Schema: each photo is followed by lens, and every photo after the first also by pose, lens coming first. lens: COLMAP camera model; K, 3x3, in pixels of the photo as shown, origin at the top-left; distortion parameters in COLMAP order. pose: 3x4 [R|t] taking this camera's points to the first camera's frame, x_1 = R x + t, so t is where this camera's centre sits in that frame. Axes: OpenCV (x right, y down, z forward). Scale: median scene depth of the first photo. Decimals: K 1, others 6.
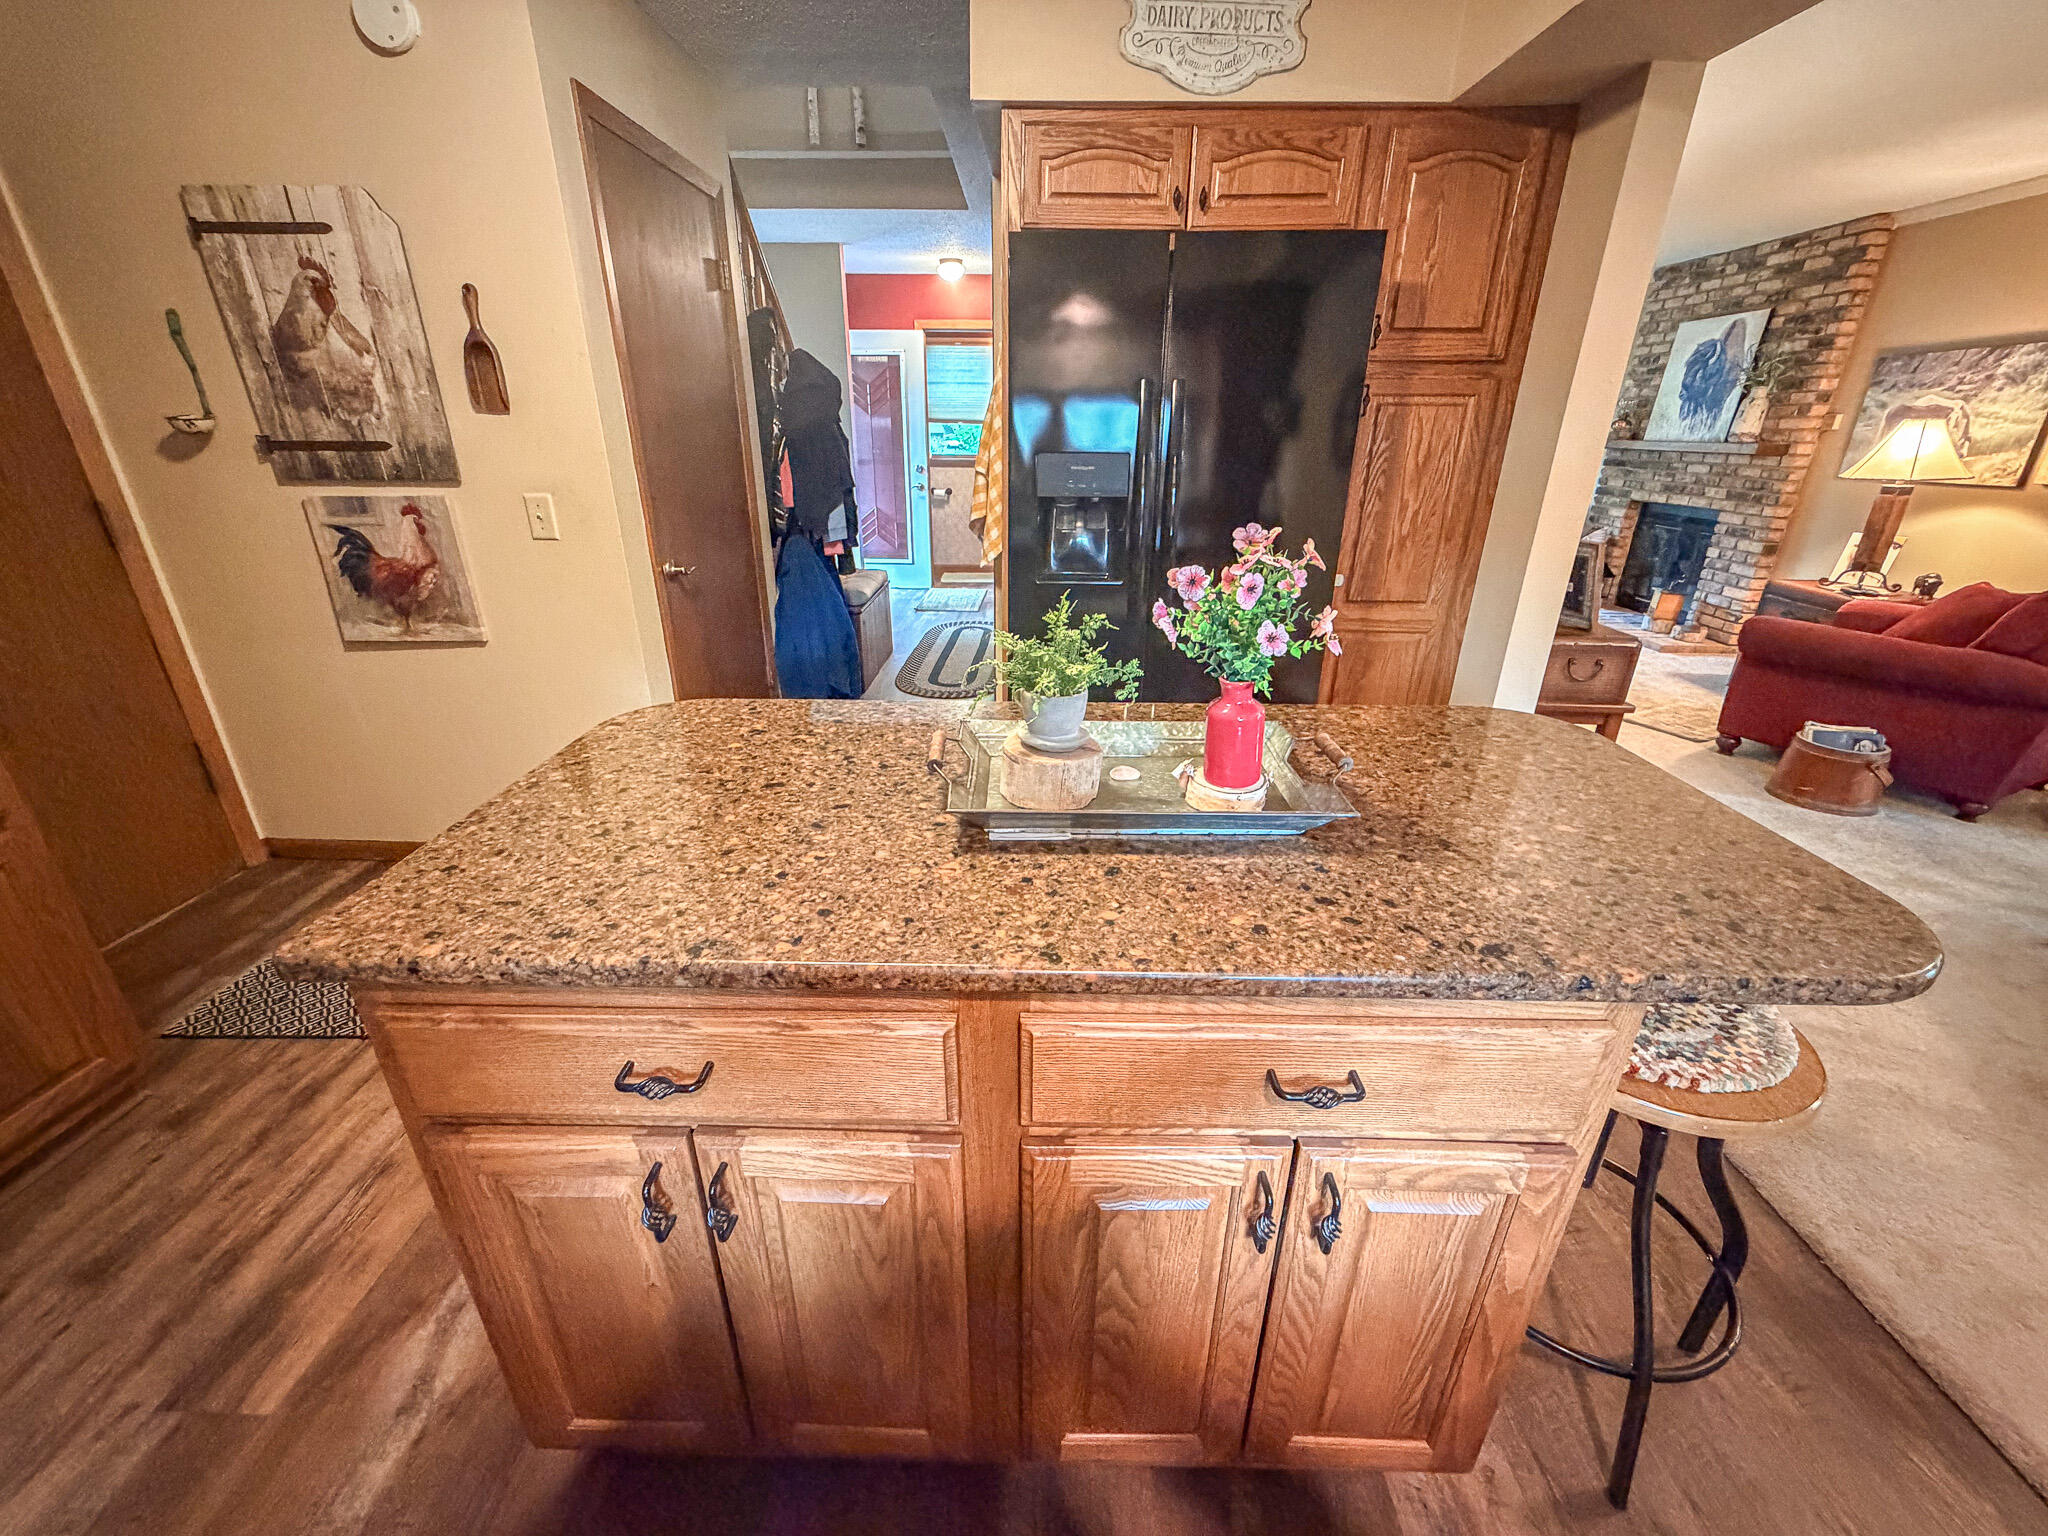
lens RADIAL K [[818.0, 0, 1015.8], [0, 818.0, 767.6], [0, 0, 1]] dist [0.000070, -0.000004]
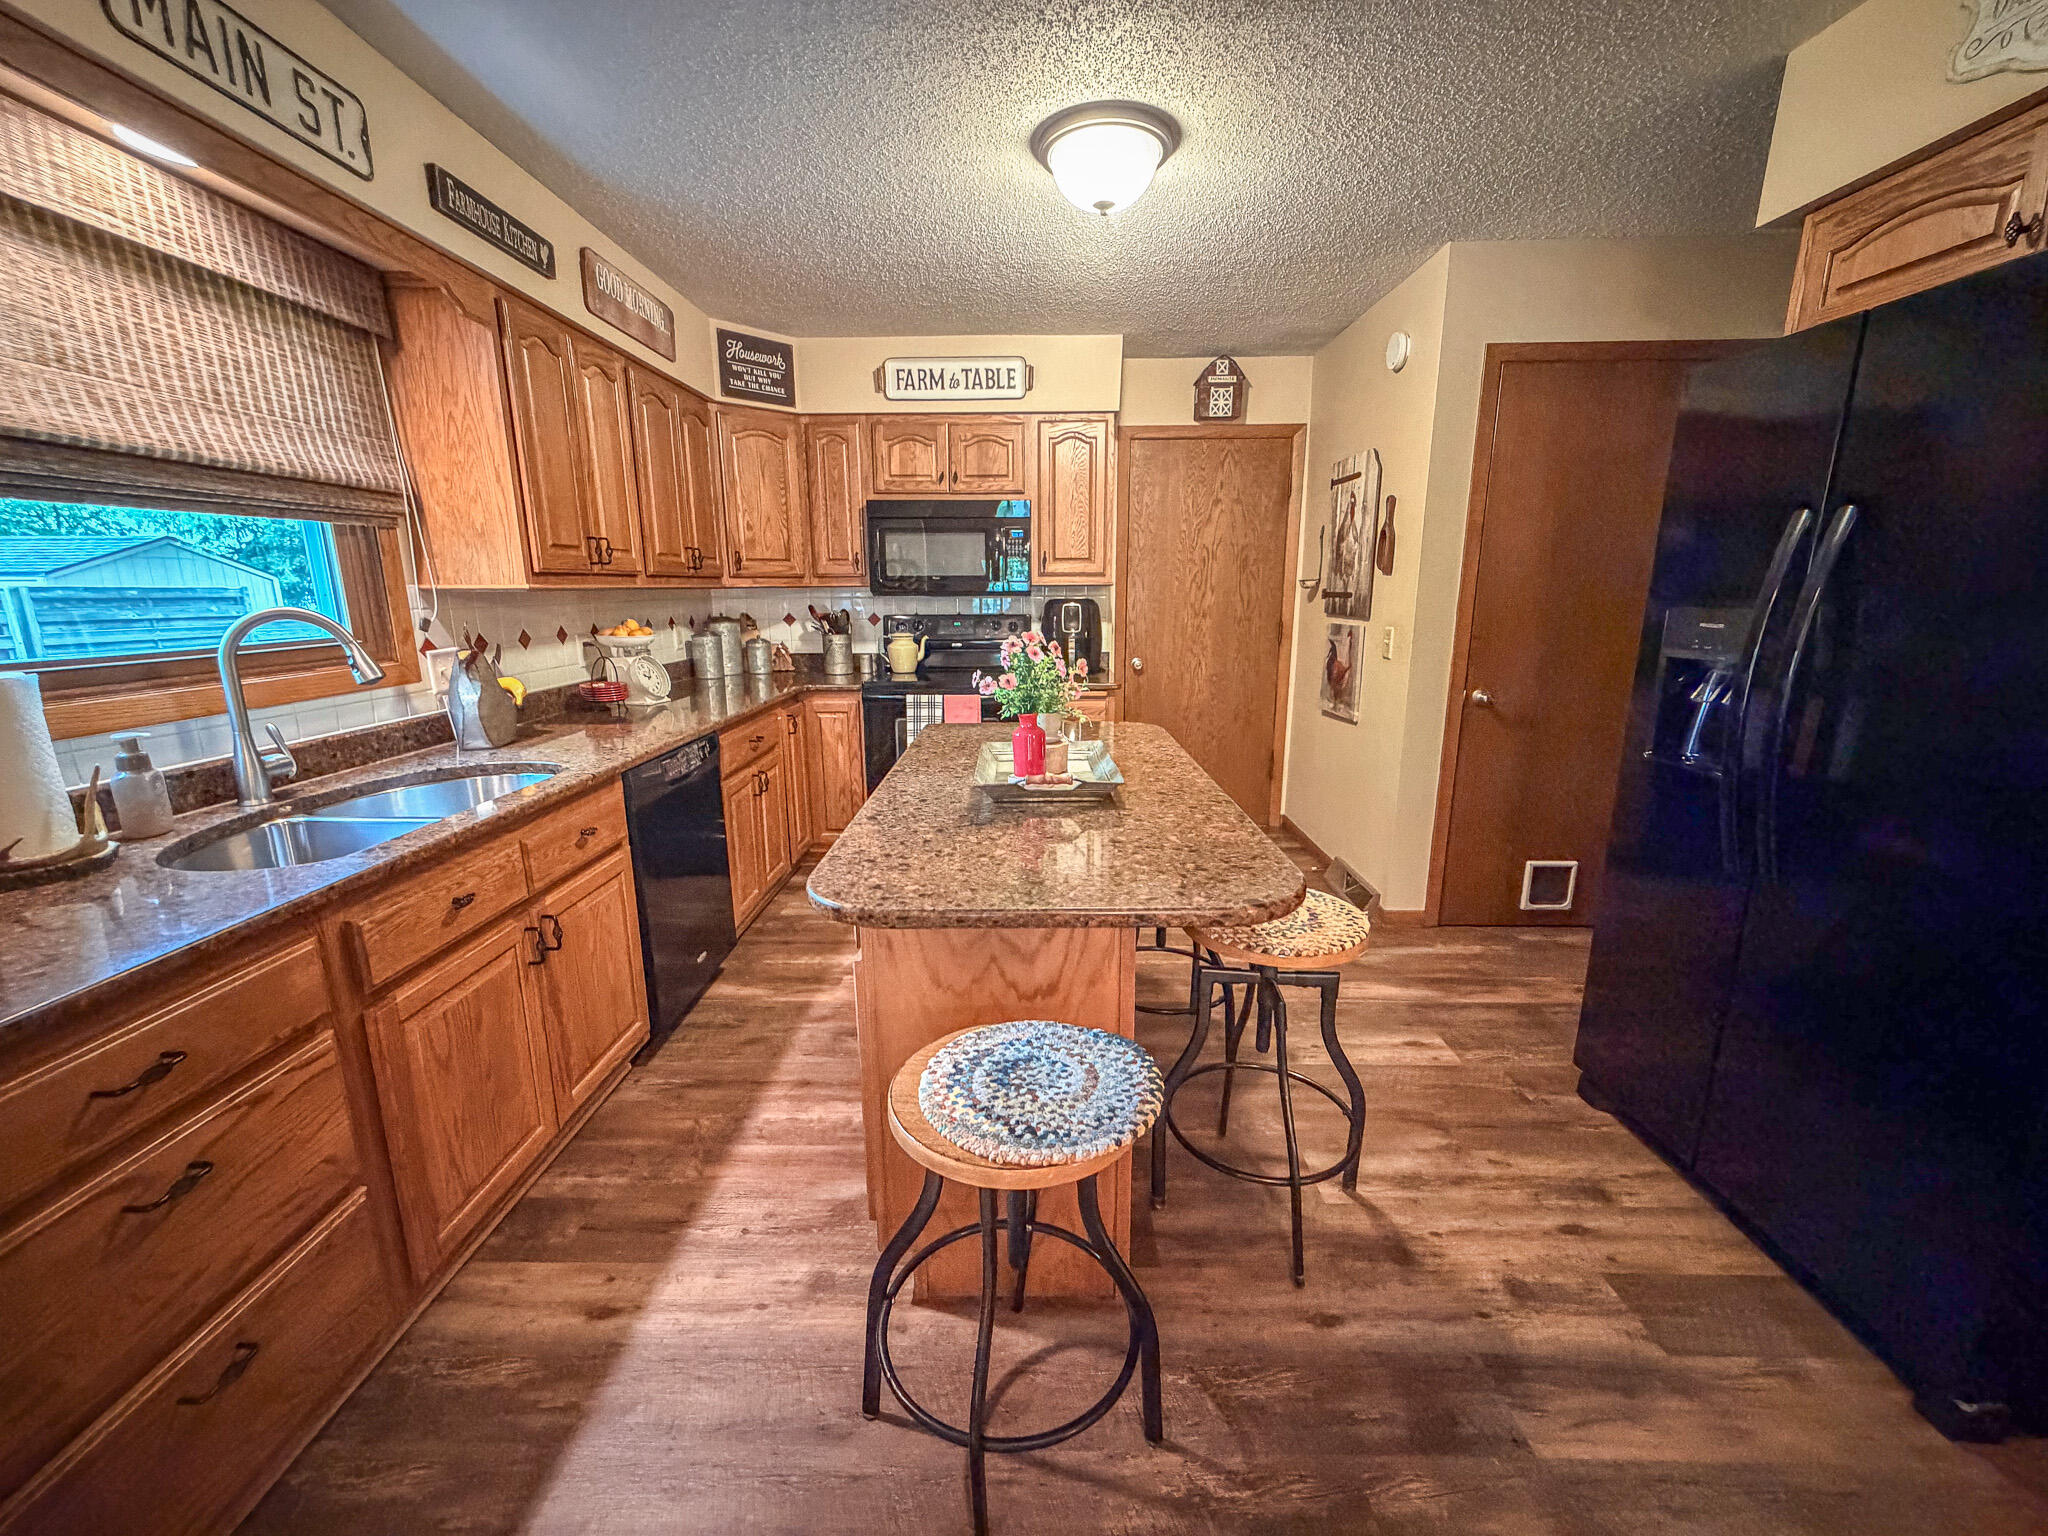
lens RADIAL K [[818.0, 0, 1020.9], [0, 818.0, 768.1], [0, 0, 1]] dist [0.000070, -0.000004]
pose [[0.012467, 0.211328, -0.977336, 0.419693], [-0.380115, 0.905036, 0.190846, -0.069545], [0.924855, 0.369121, 0.091612, 0.180971]]
